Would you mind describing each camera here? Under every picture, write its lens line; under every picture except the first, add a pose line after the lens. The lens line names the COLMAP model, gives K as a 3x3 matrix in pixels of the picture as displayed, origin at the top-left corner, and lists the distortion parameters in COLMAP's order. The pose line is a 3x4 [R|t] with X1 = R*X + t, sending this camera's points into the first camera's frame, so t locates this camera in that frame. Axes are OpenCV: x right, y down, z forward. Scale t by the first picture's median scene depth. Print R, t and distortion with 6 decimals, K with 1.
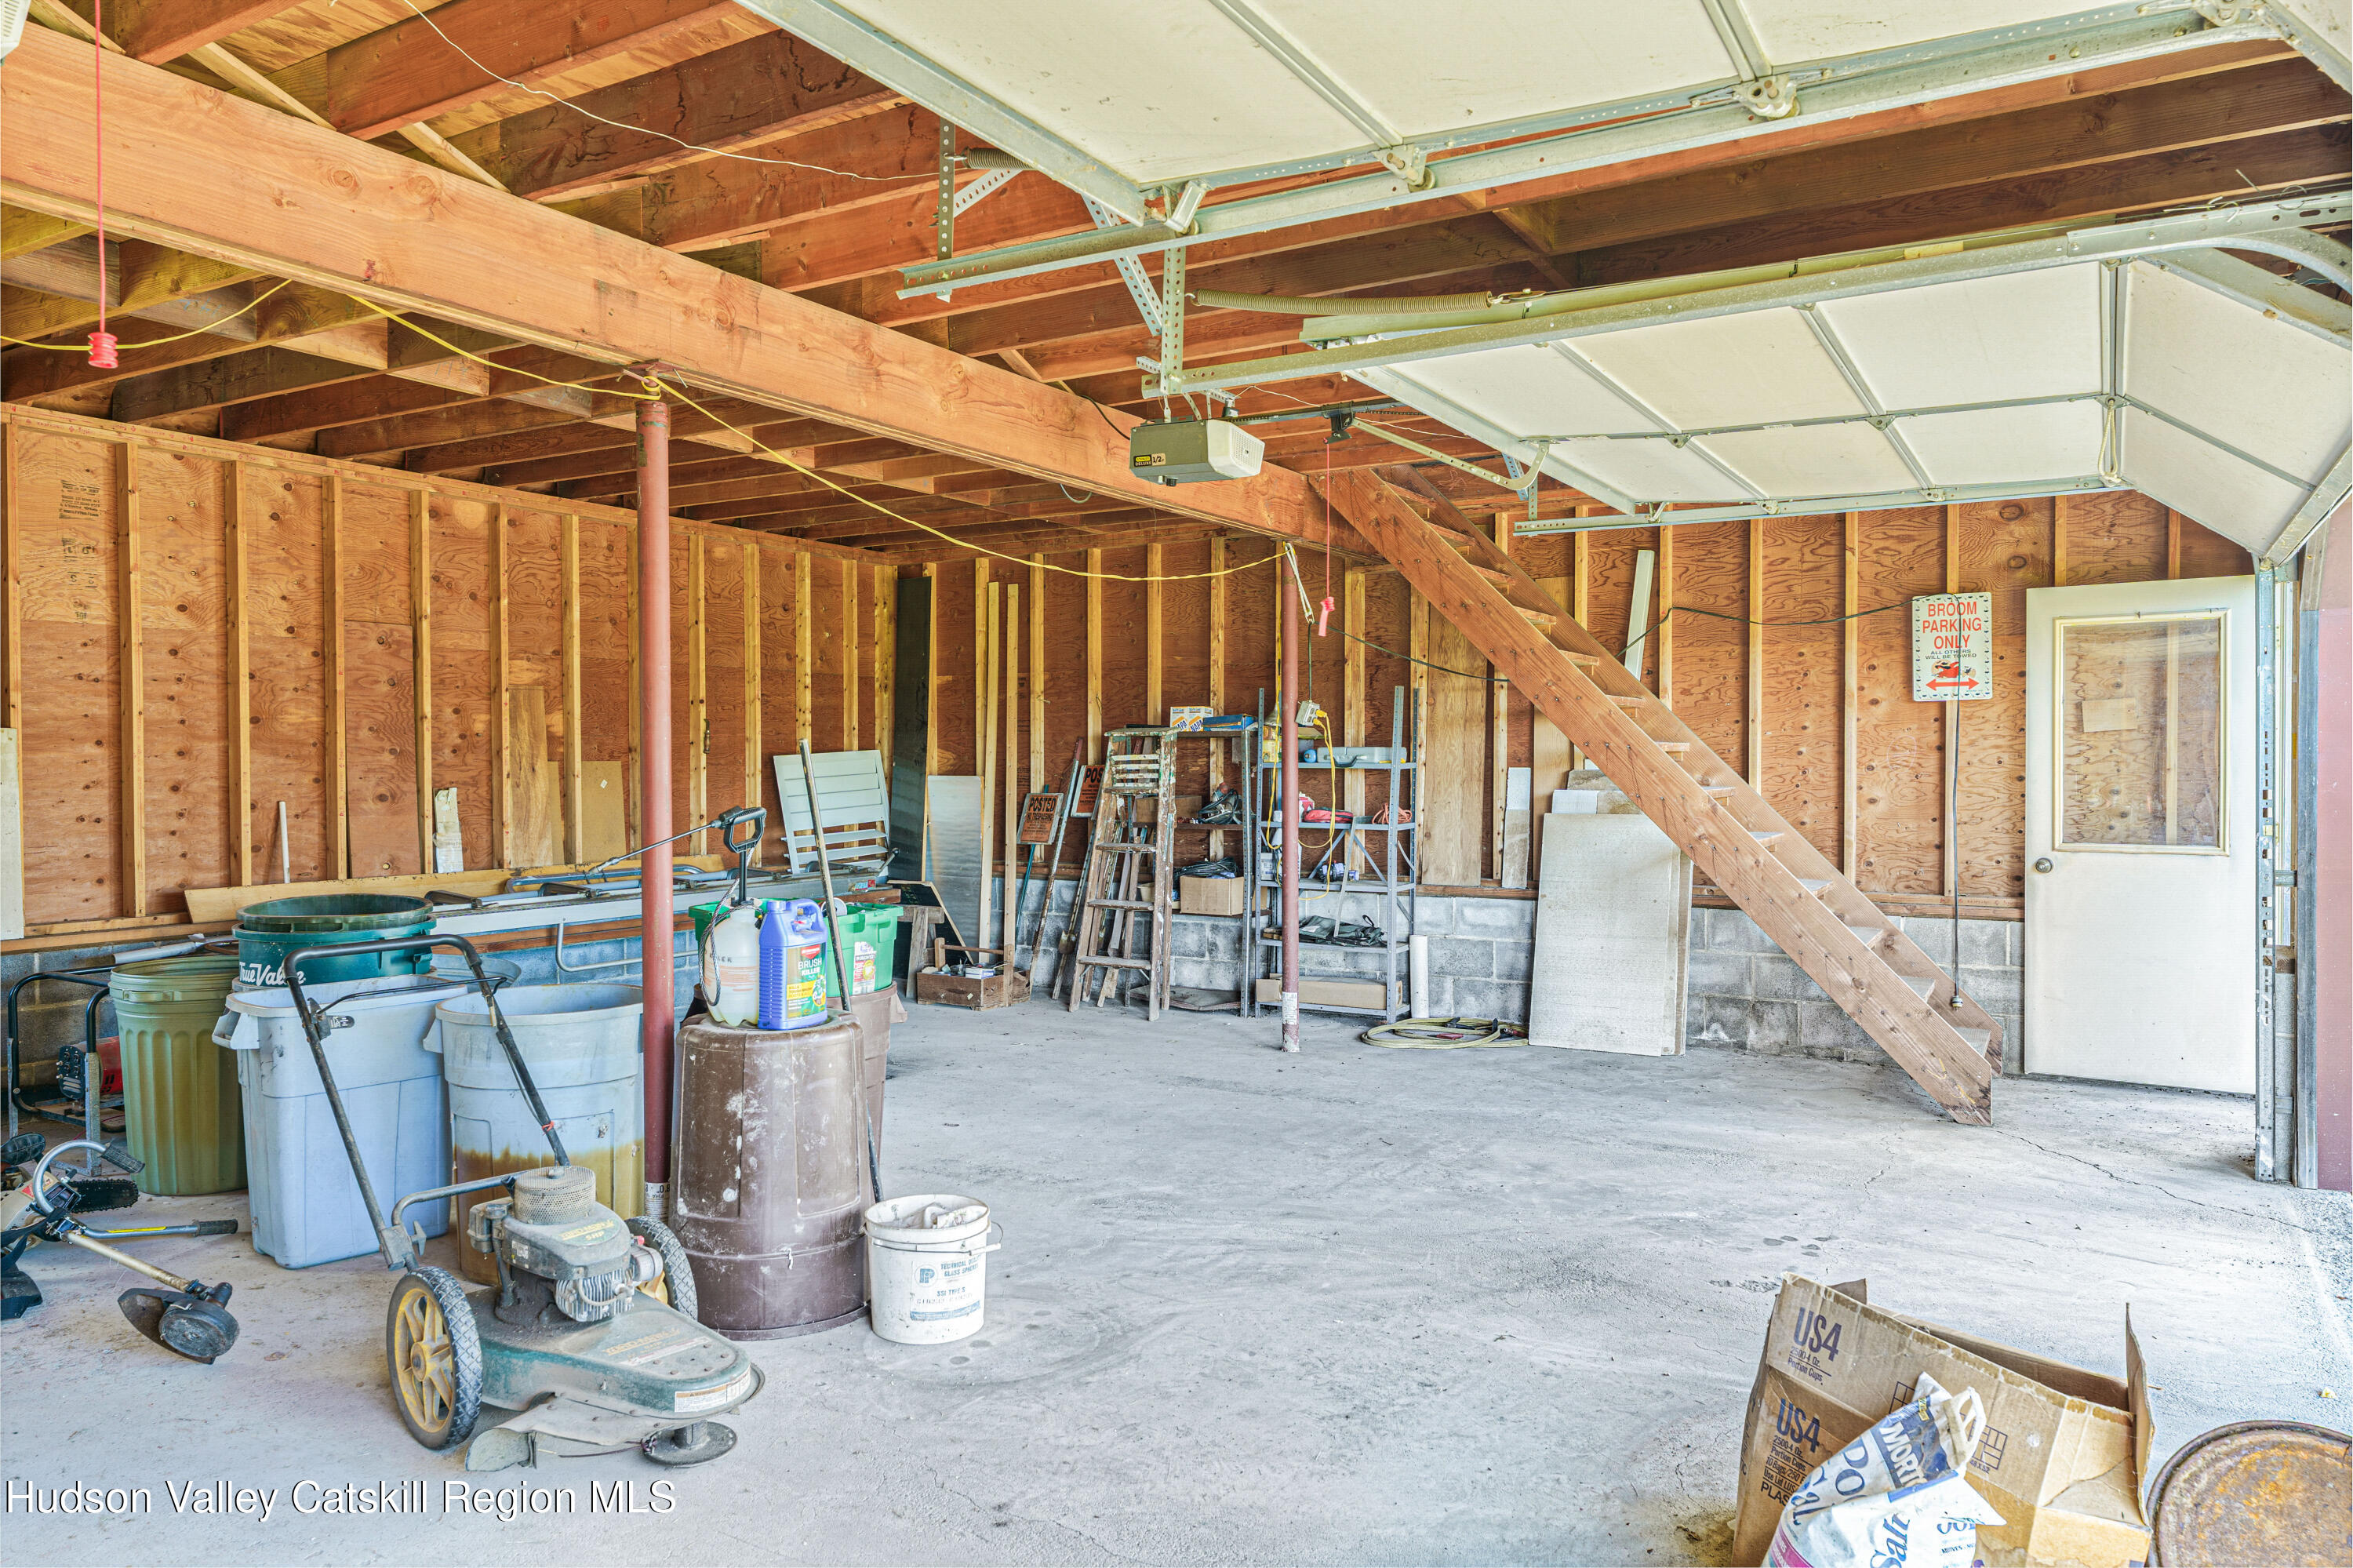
lens RADIAL K [[1584.9, 0, 1170.9], [0, 1584.9, 792.6], [0, 0, 1]] dist [-0.005515, -0.000505]
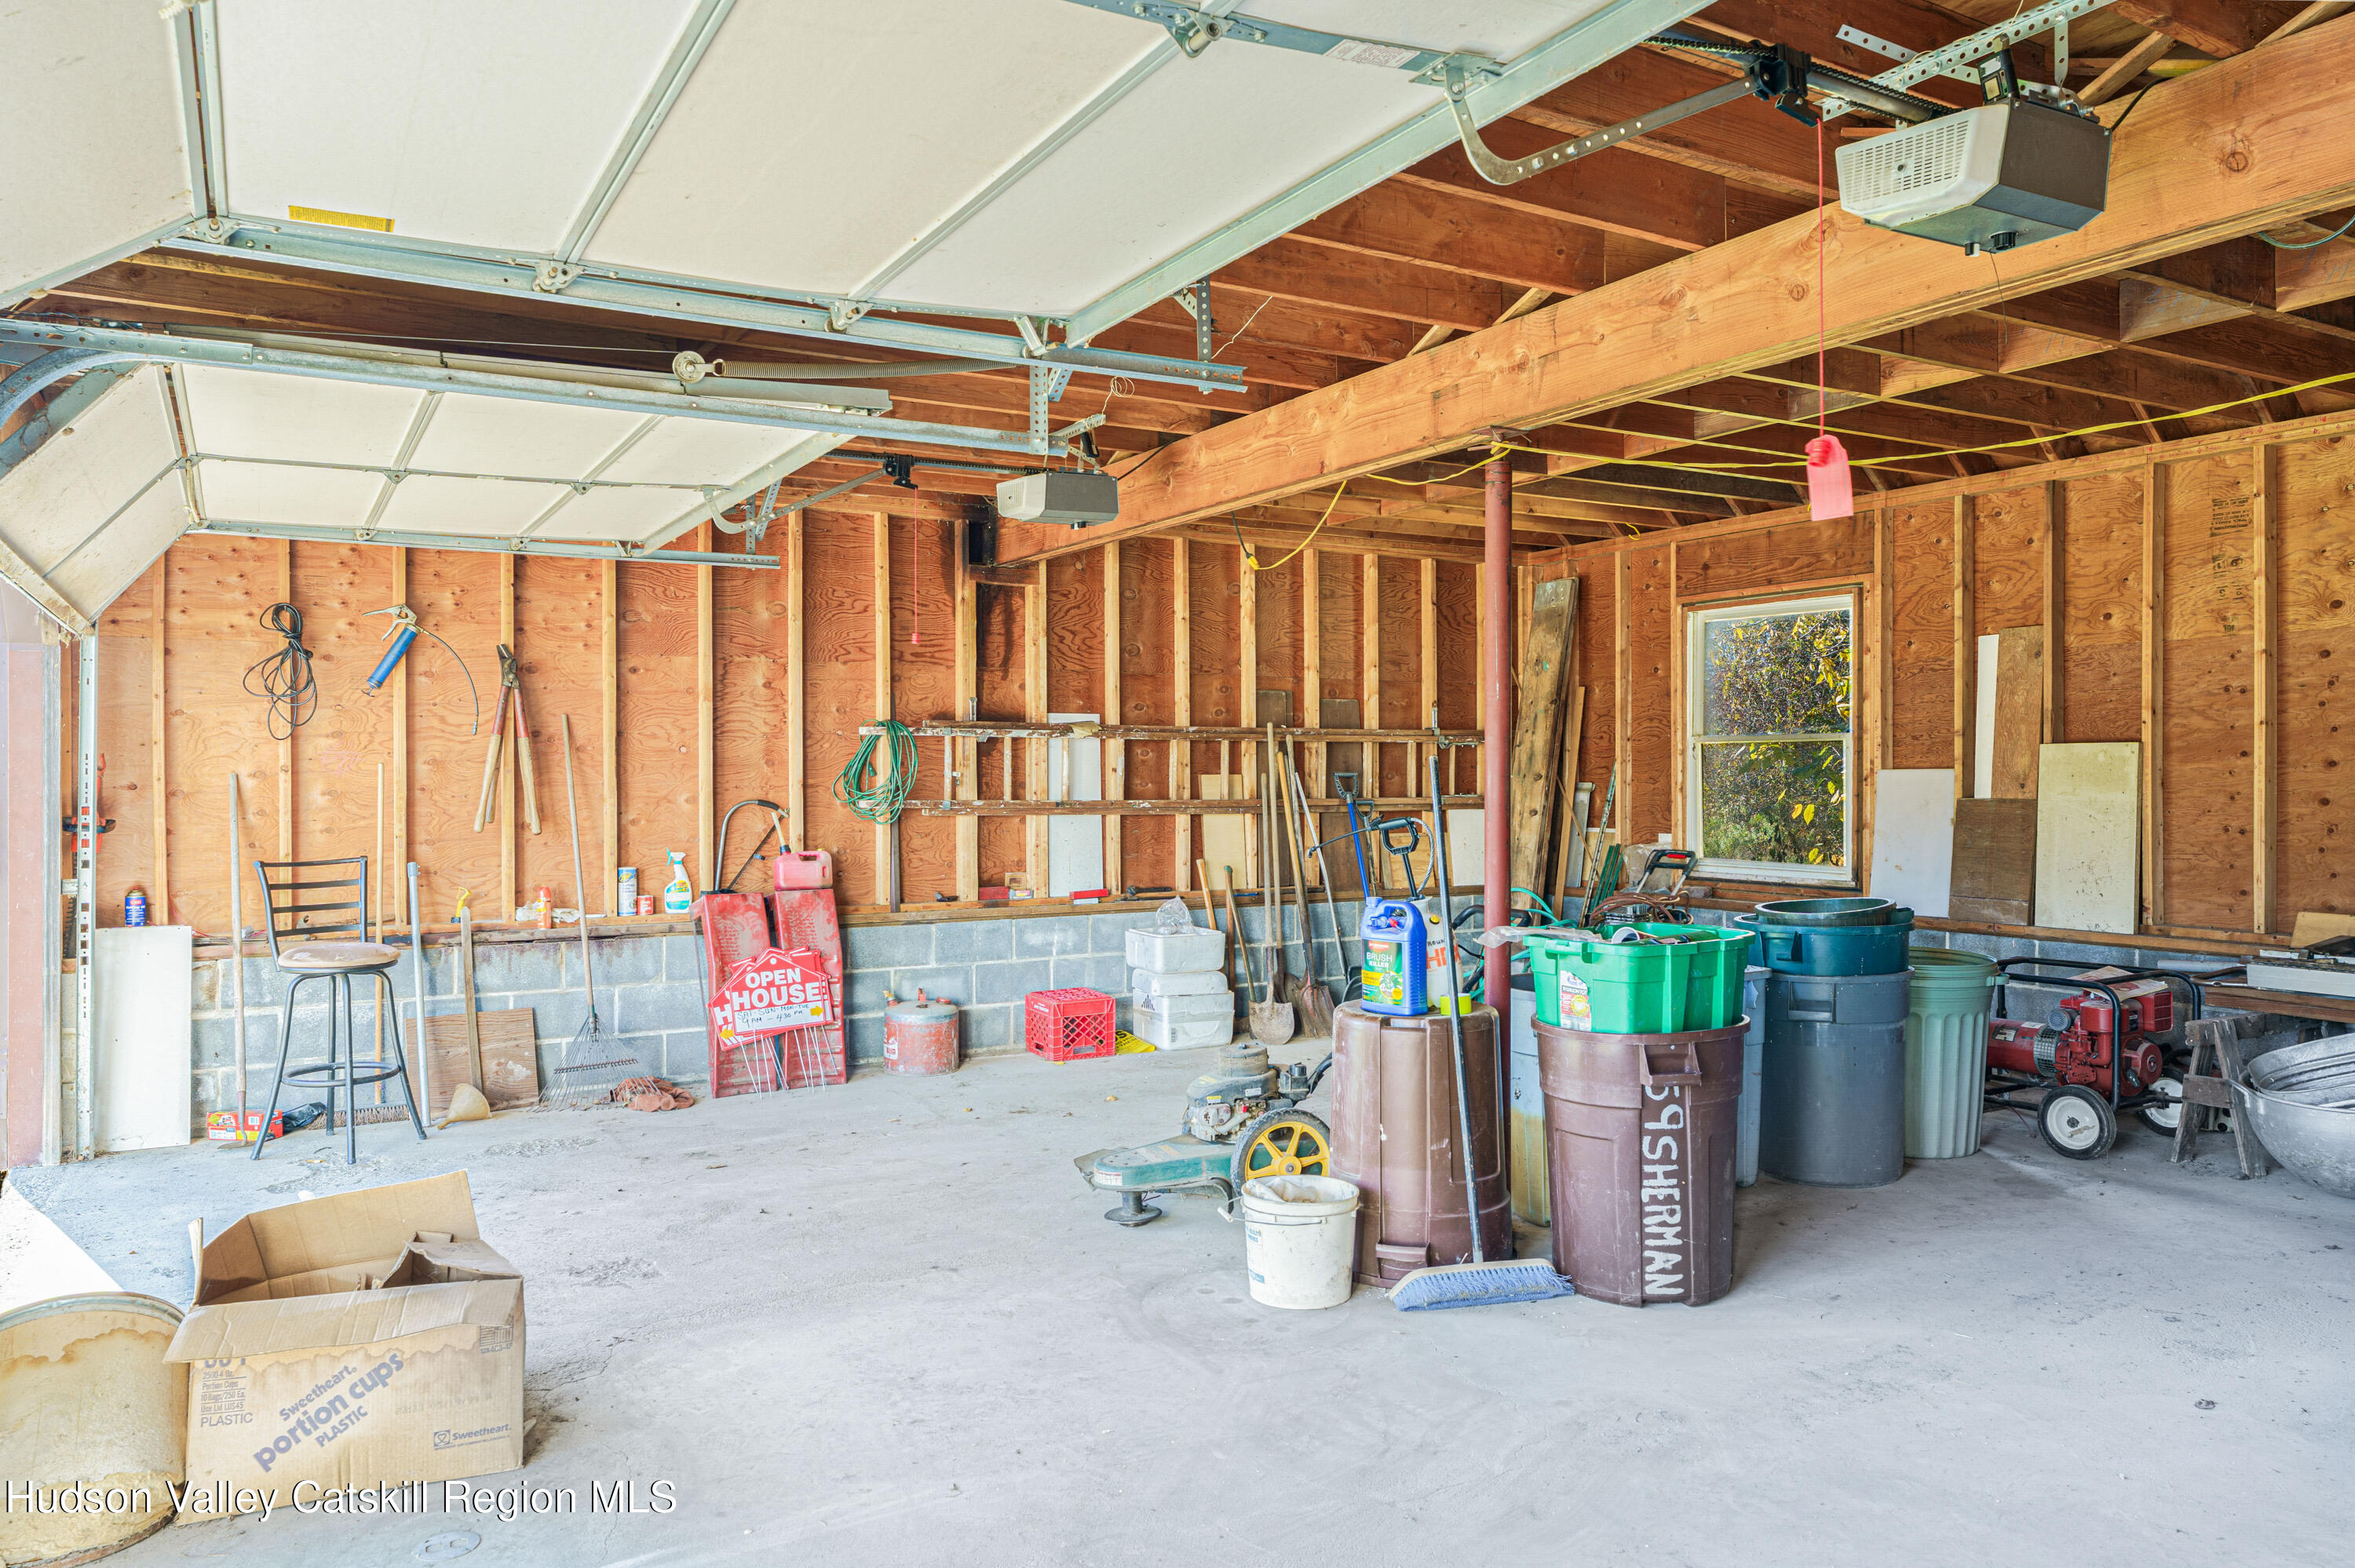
lens RADIAL K [[1585.9, 0, 1172.4], [0, 1585.9, 771.9], [0, 0, 1]] dist [-0.005515, -0.000505]
pose [[-0.489390, 0.004133, -0.872055, 0.757731], [-0.014520, 0.999812, 0.012887, -0.033057], [0.871944, 0.018969, -0.489238, 1.305695]]
